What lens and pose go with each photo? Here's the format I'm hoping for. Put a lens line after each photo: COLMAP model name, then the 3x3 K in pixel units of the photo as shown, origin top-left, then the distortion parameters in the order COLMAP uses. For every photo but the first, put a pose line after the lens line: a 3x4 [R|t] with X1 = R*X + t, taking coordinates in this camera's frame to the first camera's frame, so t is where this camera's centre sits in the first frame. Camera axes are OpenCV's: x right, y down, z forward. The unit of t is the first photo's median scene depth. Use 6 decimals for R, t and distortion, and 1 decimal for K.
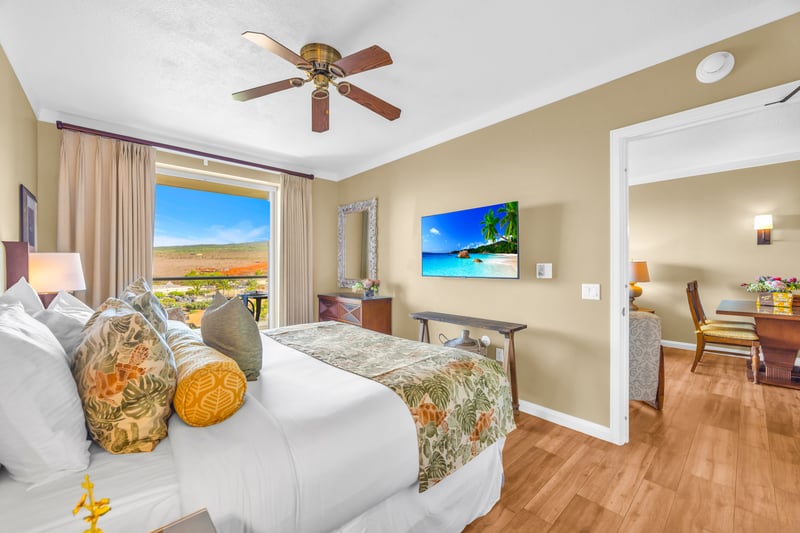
lens RADIAL K [[325.2, 0, 392.9], [0, 325.2, 266.9], [0, 0, 1]] dist [0.001328, 0.000009]
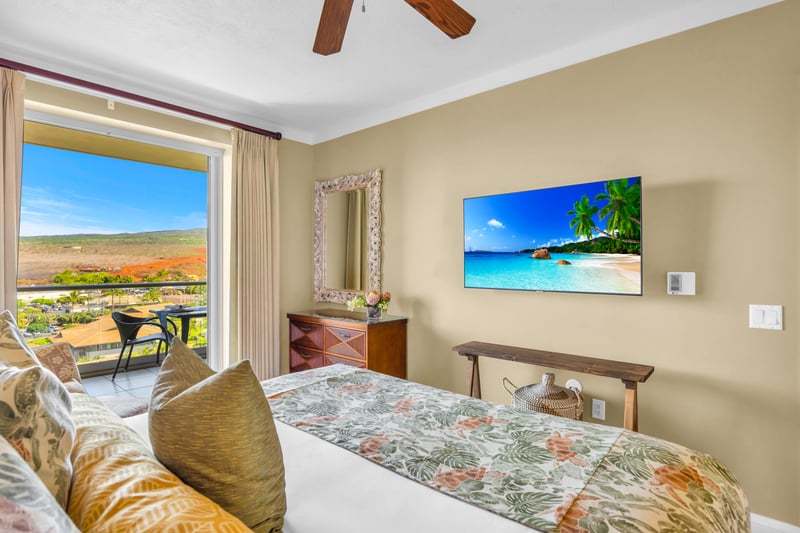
lens RADIAL K [[411.0, 0, 393.6], [0, 411.0, 262.6], [0, 0, 1]] dist [0.000201, -0.006824]
pose [[0.992739, 0.000937, 0.120288, -0.162918], [-0.000285, 0.999985, -0.005440, -0.019765], [-0.120291, 0.005366, 0.992724, 0.196345]]
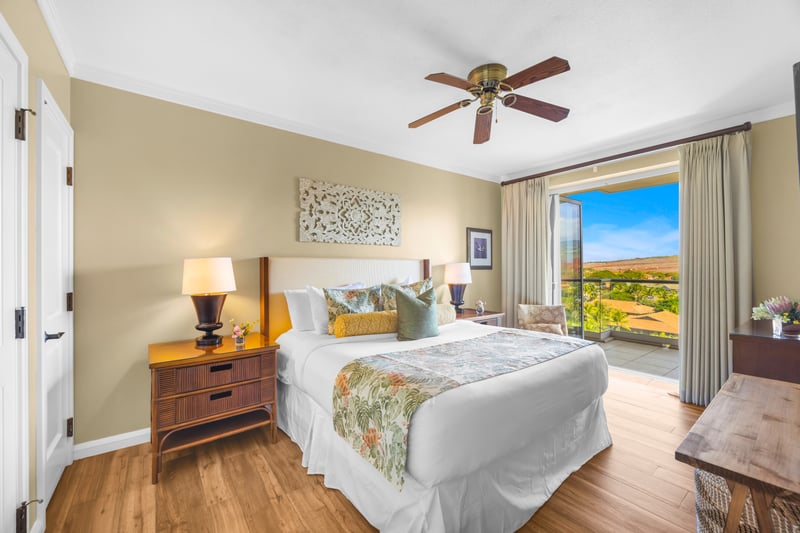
lens RADIAL K [[310.5, 0, 389.8], [0, 310.5, 265.4], [0, 0, 1]] dist [0.001897, 0.000154]
pose [[-0.082359, -0.001664, -0.996601, 0.555029], [-0.001406, 0.999998, -0.001553, -0.015483], [0.996602, 0.001273, -0.082361, 0.519735]]
